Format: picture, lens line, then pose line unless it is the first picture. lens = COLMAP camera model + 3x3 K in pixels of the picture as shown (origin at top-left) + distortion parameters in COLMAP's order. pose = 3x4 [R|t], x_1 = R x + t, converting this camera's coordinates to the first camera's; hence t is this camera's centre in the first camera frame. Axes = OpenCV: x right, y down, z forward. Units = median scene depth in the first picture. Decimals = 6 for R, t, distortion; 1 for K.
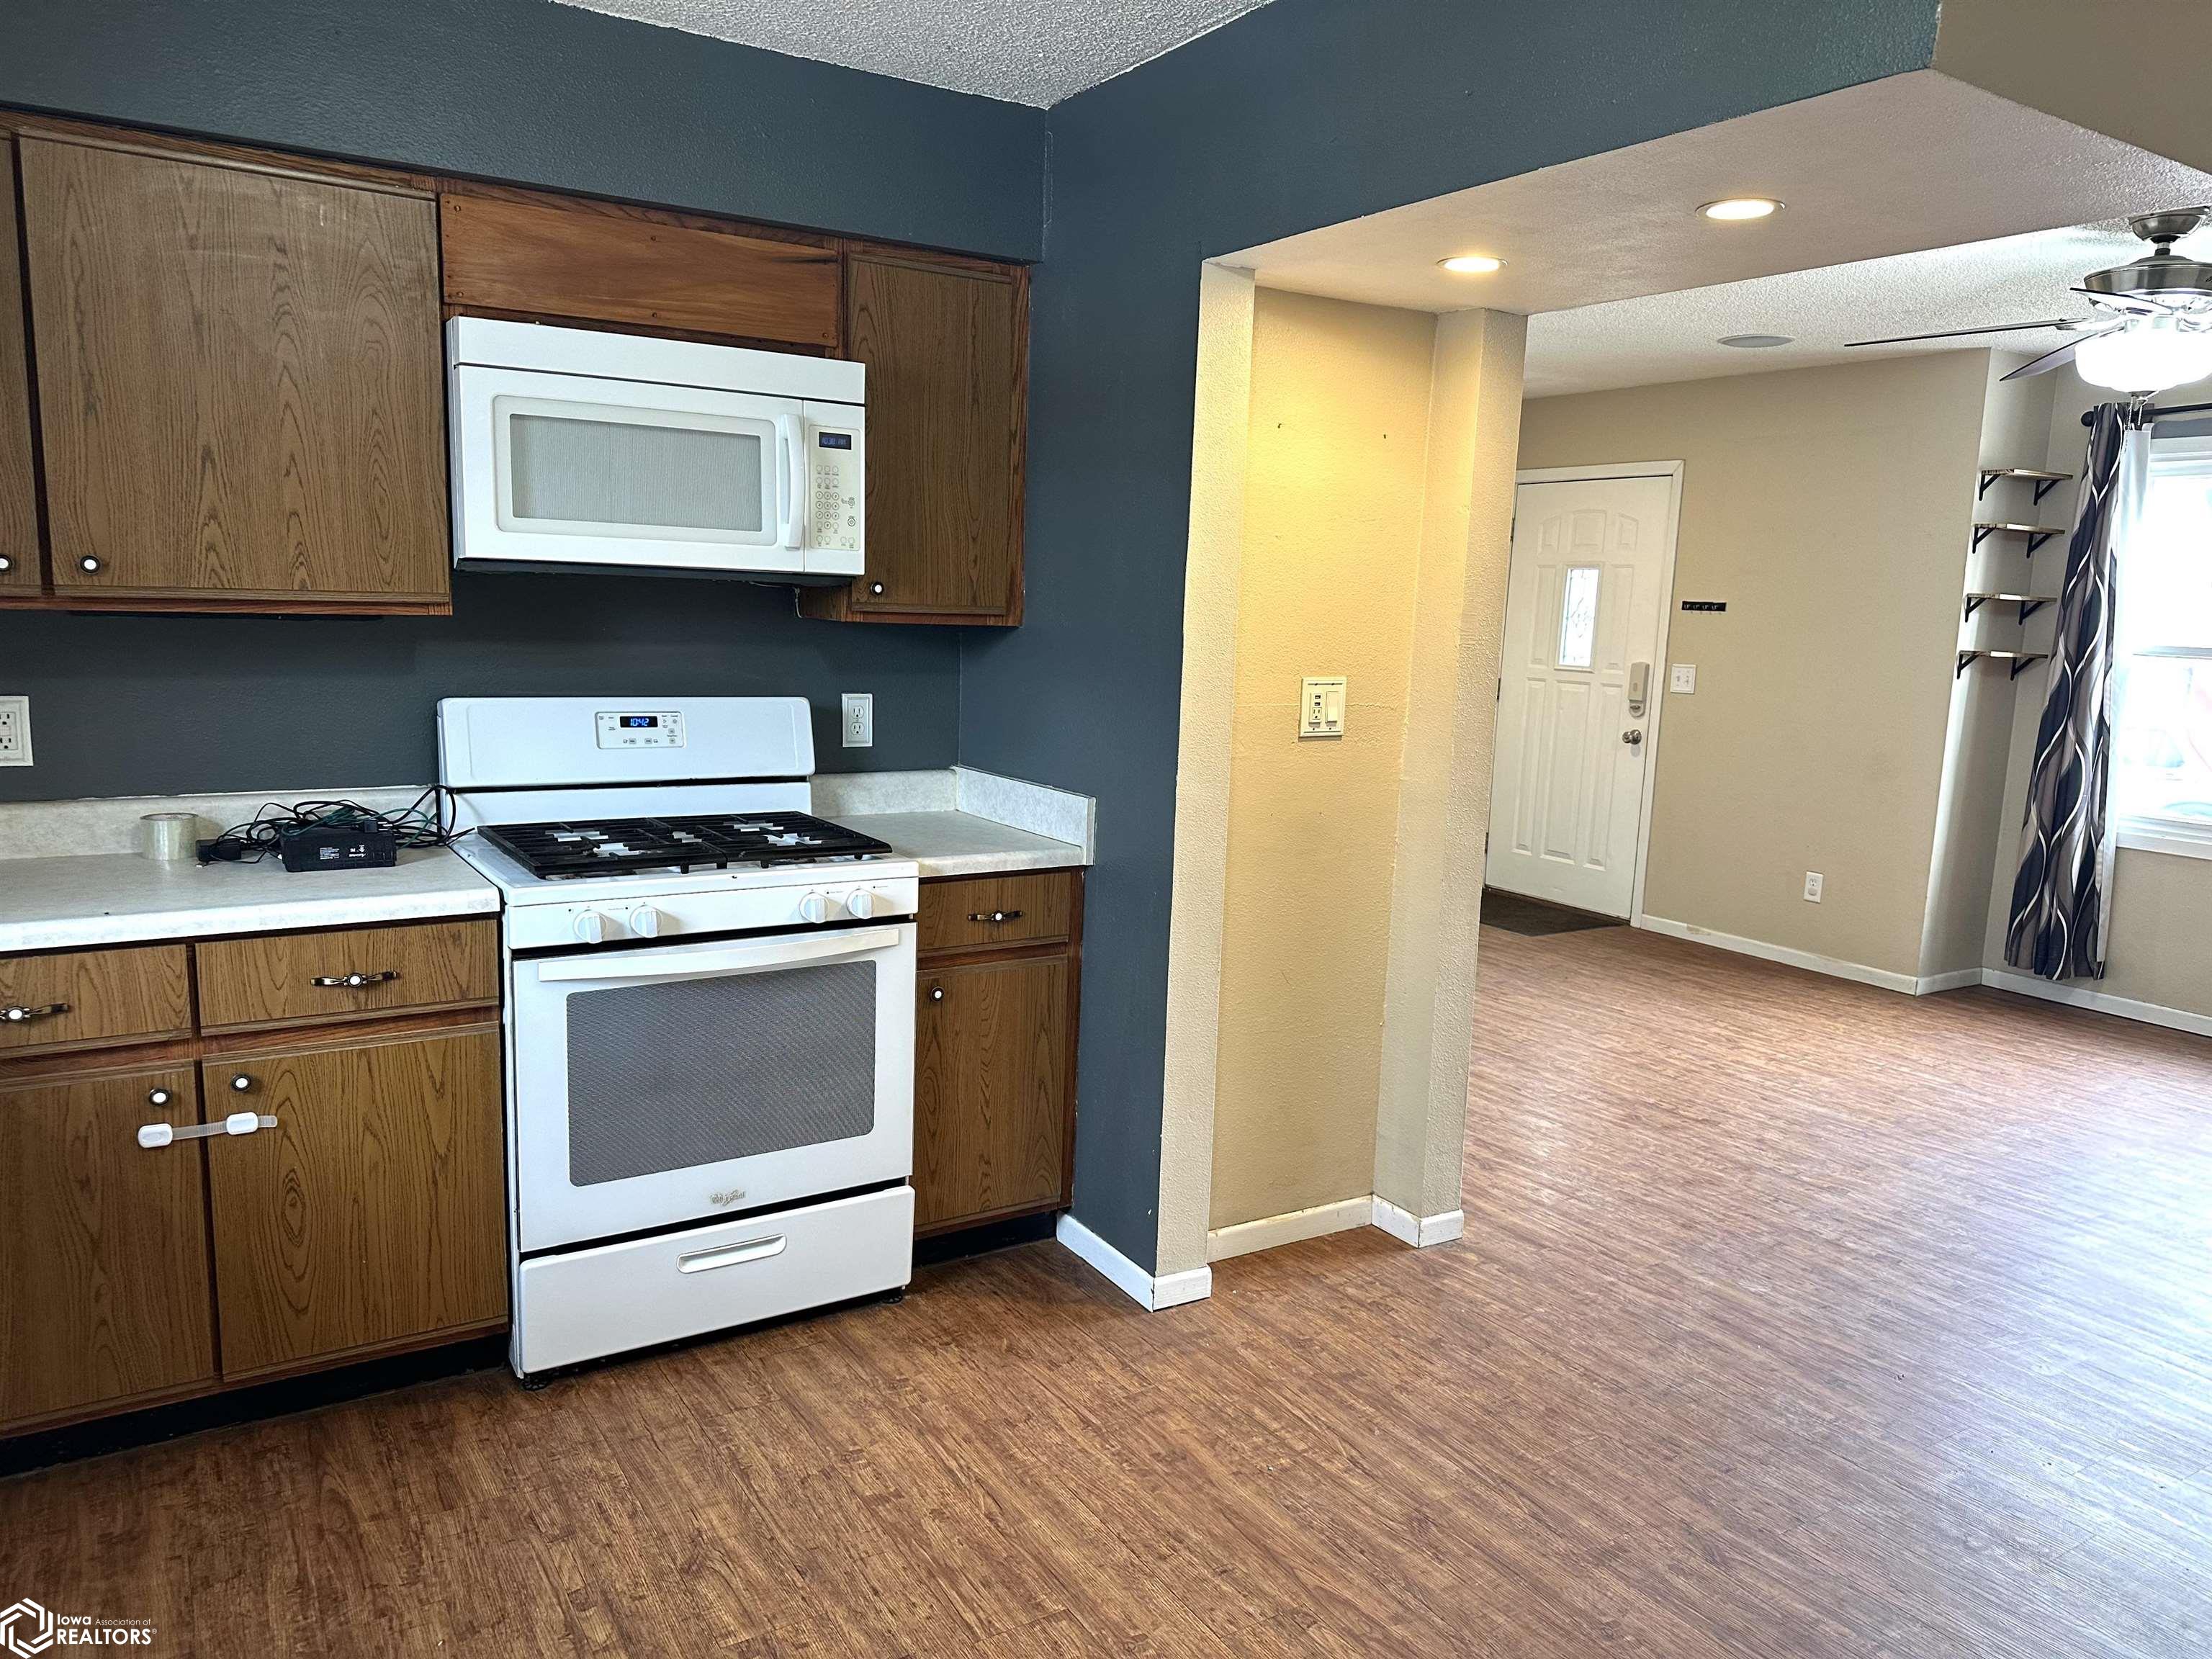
lens RADIAL K [[1553.7, 0, 1111.2], [0, 1553.7, 832.3], [0, 0, 1]] dist [0.079561, -0.109865]
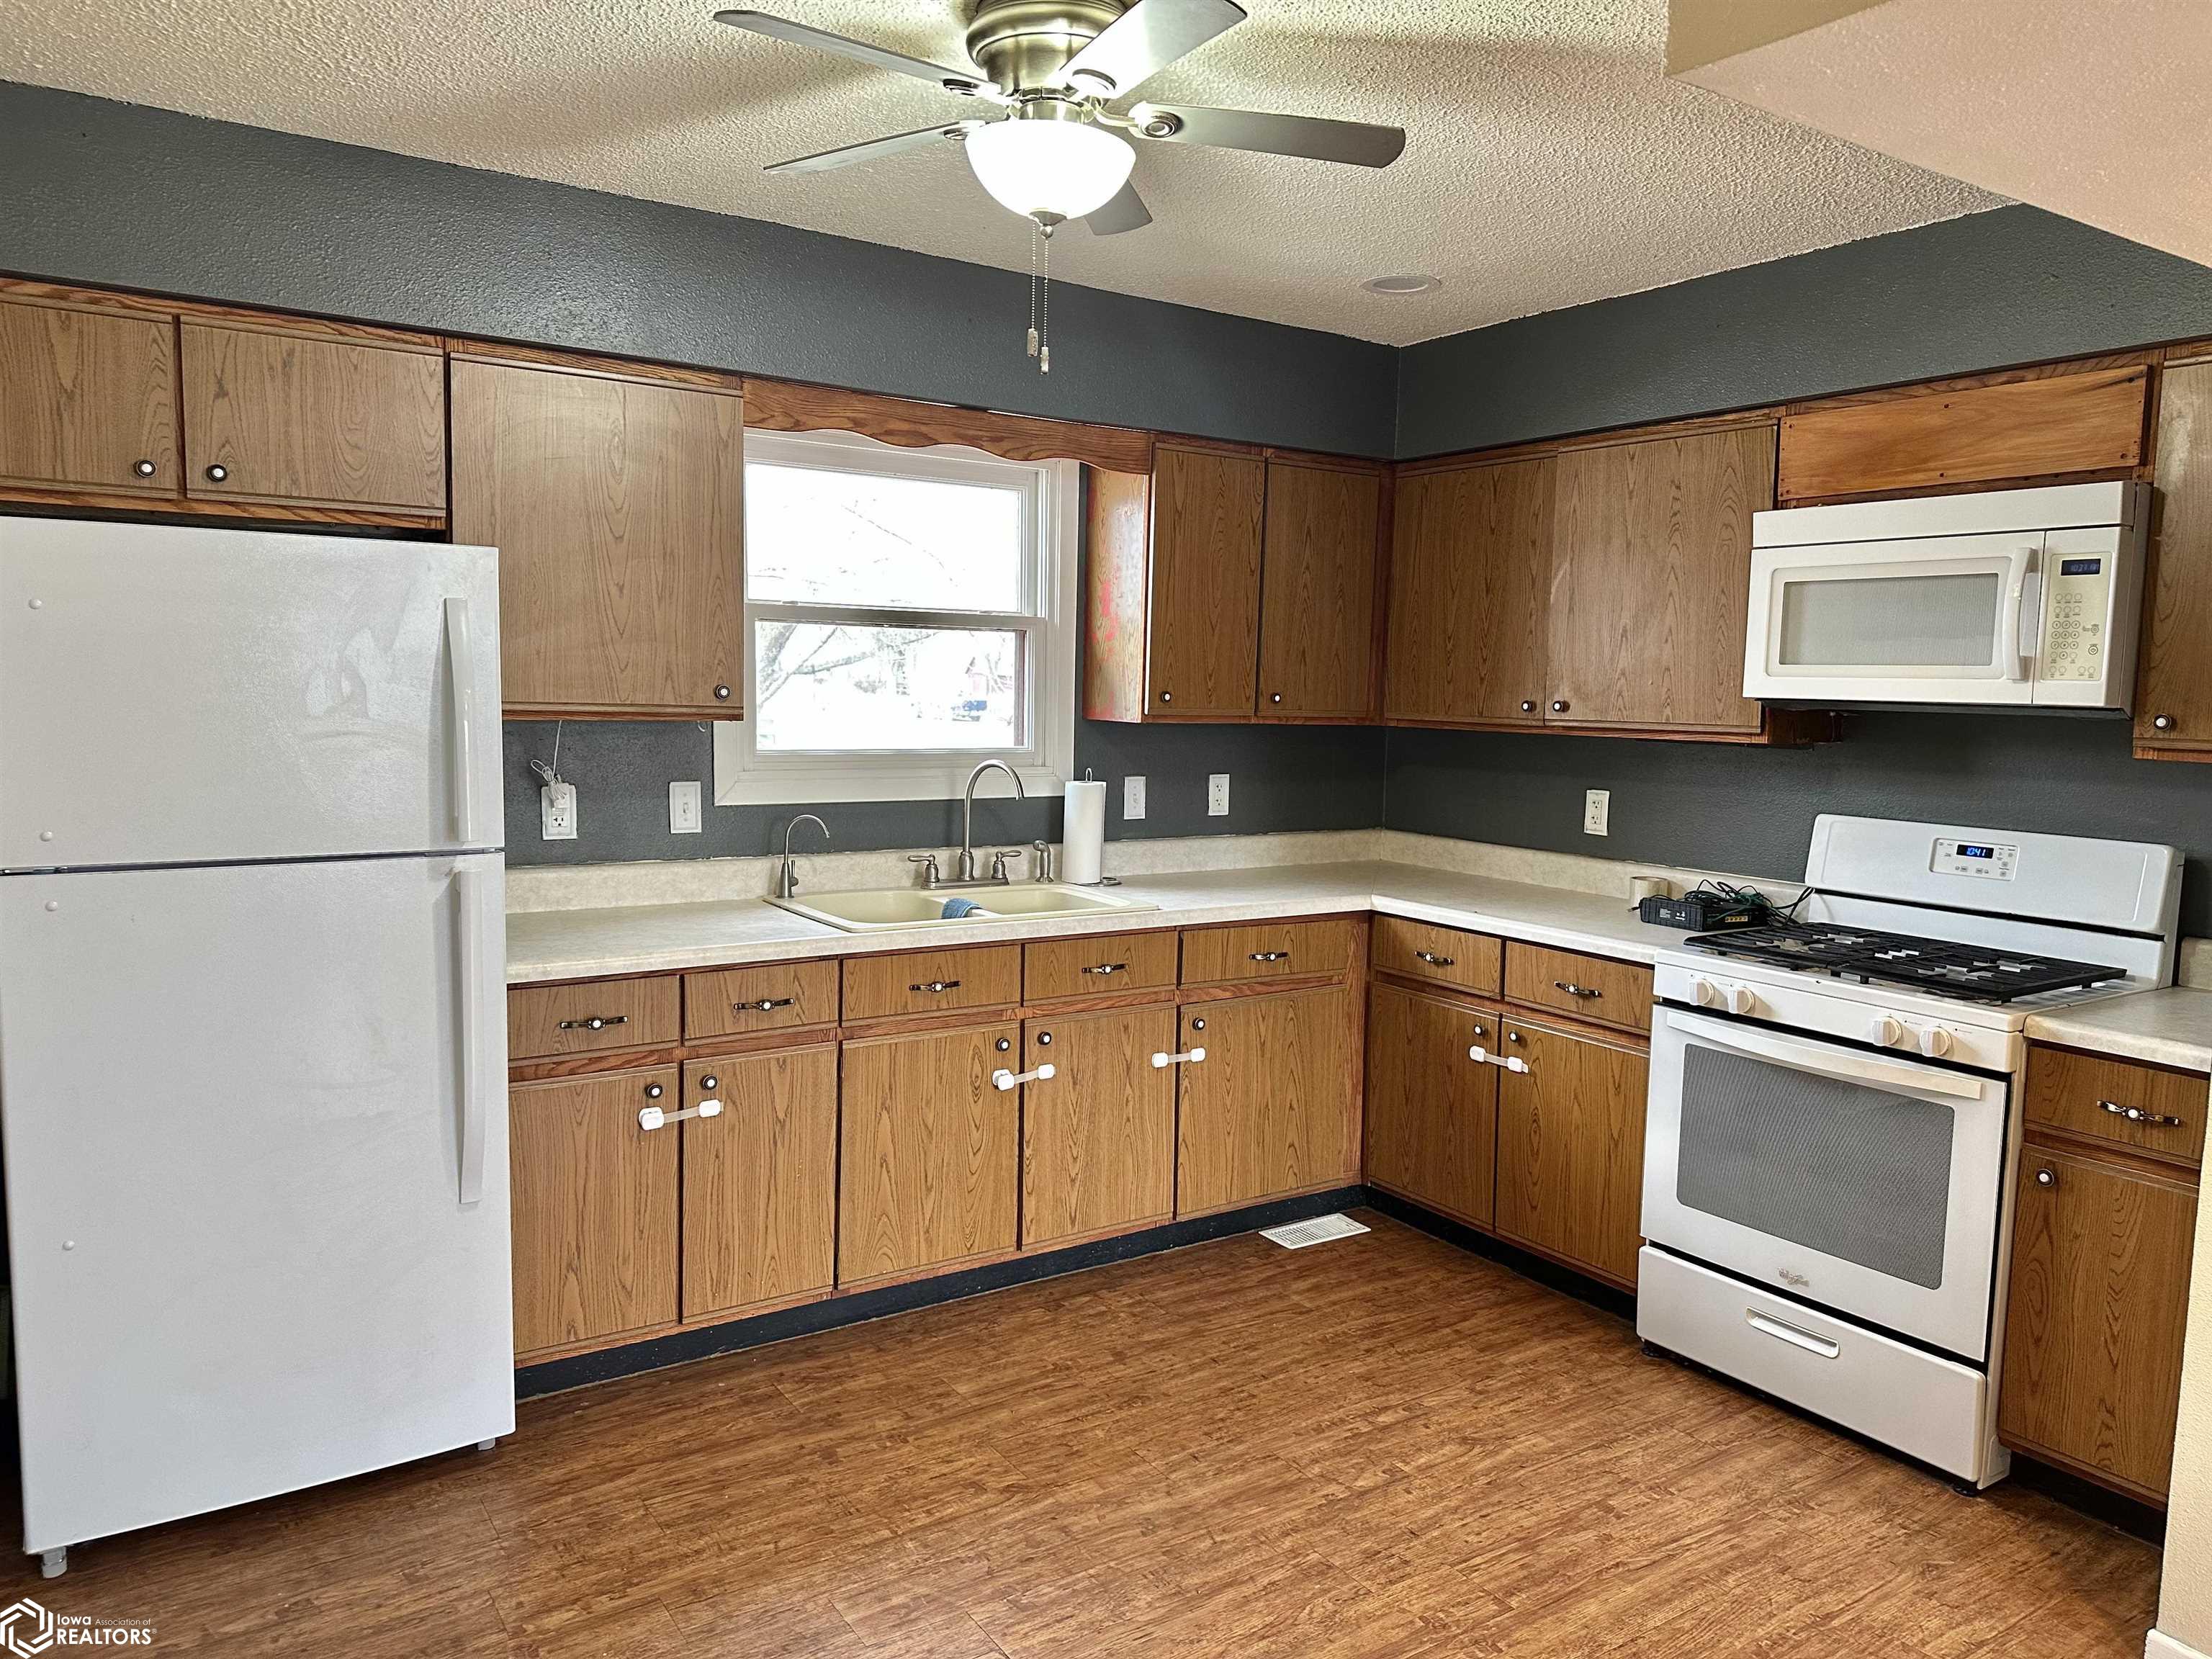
lens RADIAL K [[1556.7, 0, 1122.6], [0, 1556.7, 827.5], [0, 0, 1]] dist [0.030756, -0.029508]
pose [[0.032438, 0.062807, -0.997498, 0.837802], [-0.179183, 0.982220, 0.056018, -0.051636], [0.983281, 0.176918, 0.043115, 0.468017]]
